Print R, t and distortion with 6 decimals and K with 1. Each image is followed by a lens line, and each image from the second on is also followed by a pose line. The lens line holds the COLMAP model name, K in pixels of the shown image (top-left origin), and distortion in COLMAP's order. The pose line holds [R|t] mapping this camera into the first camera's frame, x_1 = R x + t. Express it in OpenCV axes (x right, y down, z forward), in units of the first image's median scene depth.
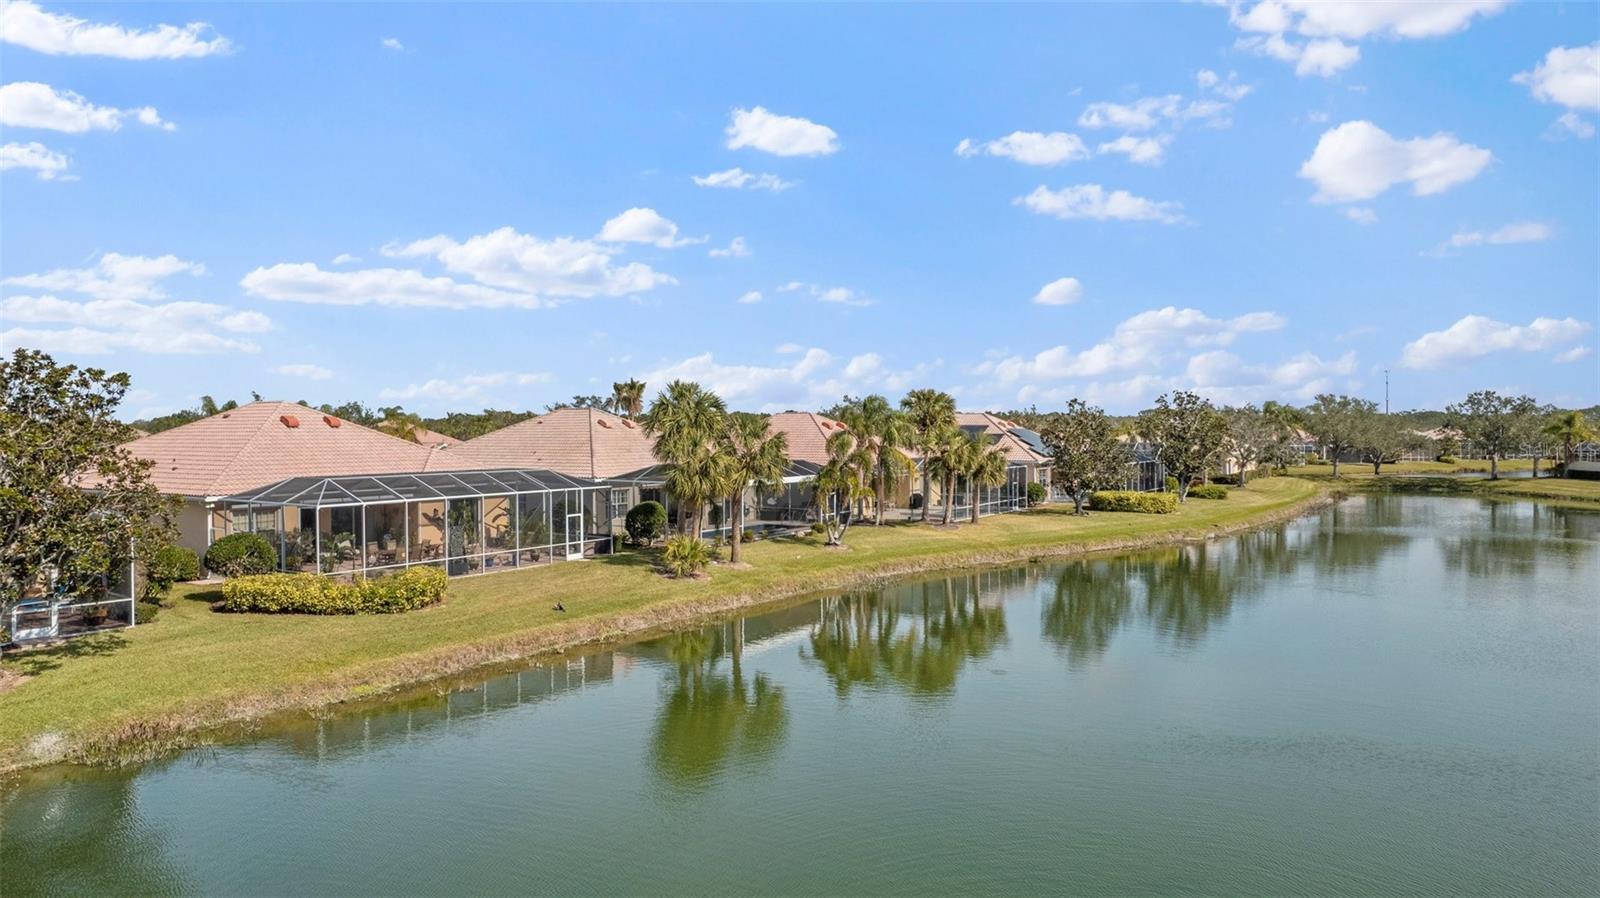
lens RADIAL K [[1022.8, 0, 795.8], [0, 1022.8, 442.9], [0, 0, 1]] dist [-0.029847, 0.002867]
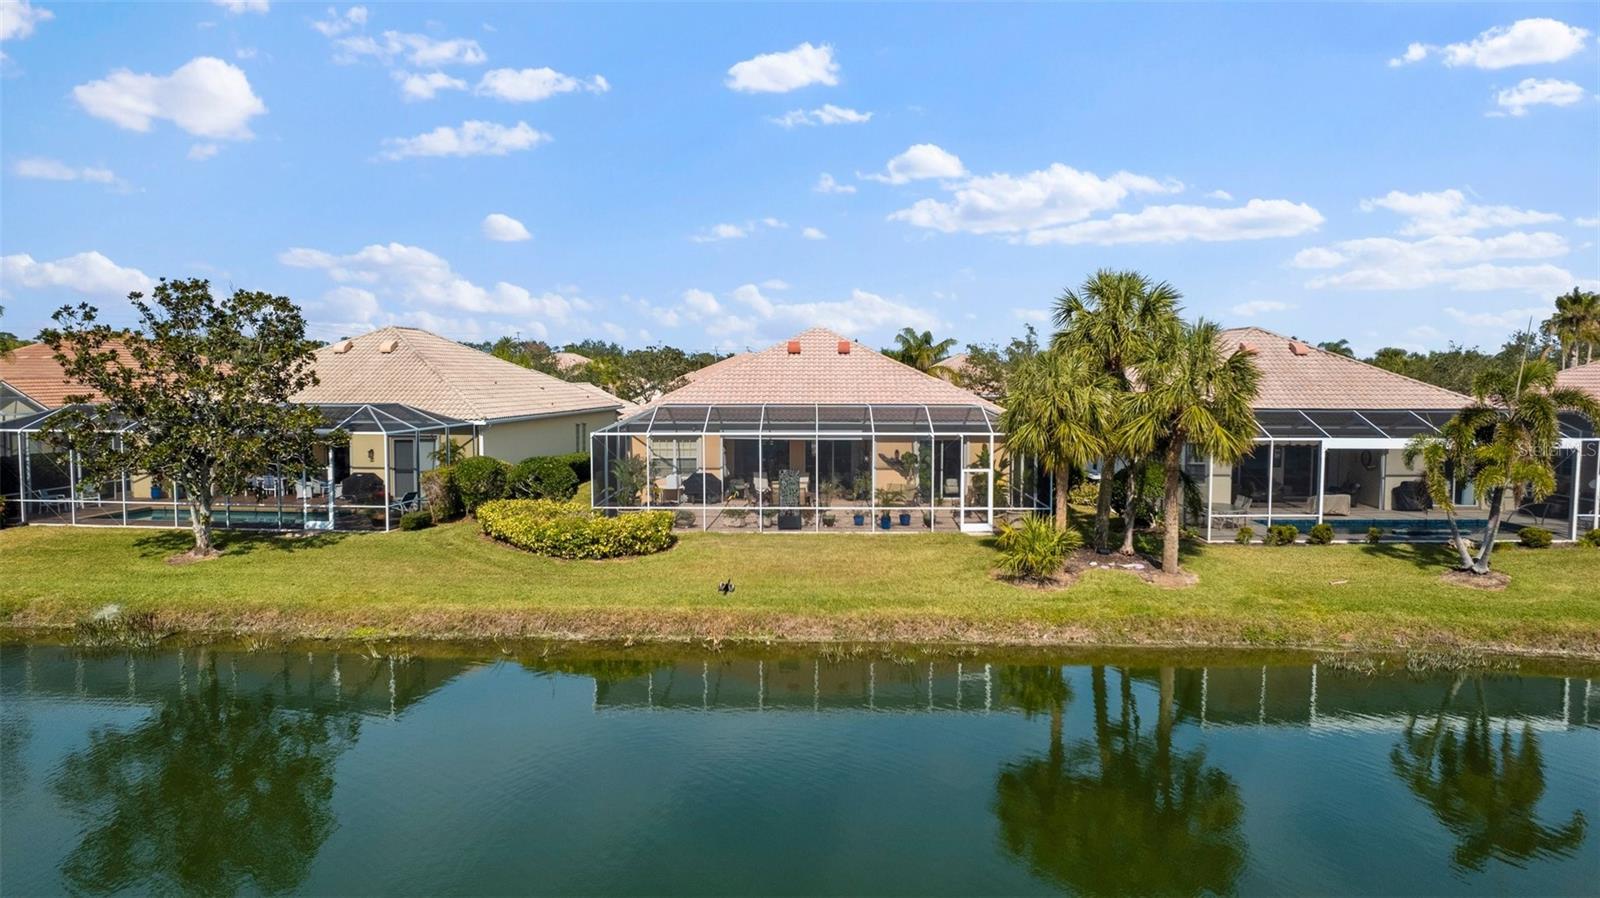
lens RADIAL K [[1022.8, 0, 795.8], [0, 1022.8, 442.9], [0, 0, 1]] dist [-0.029847, 0.002867]
pose [[0.531999, 0.060541, -0.844578, 0.318818], [-0.012414, 0.997891, 0.063711, 0.007114], [0.846654, -0.023409, 0.531628, 0.506489]]
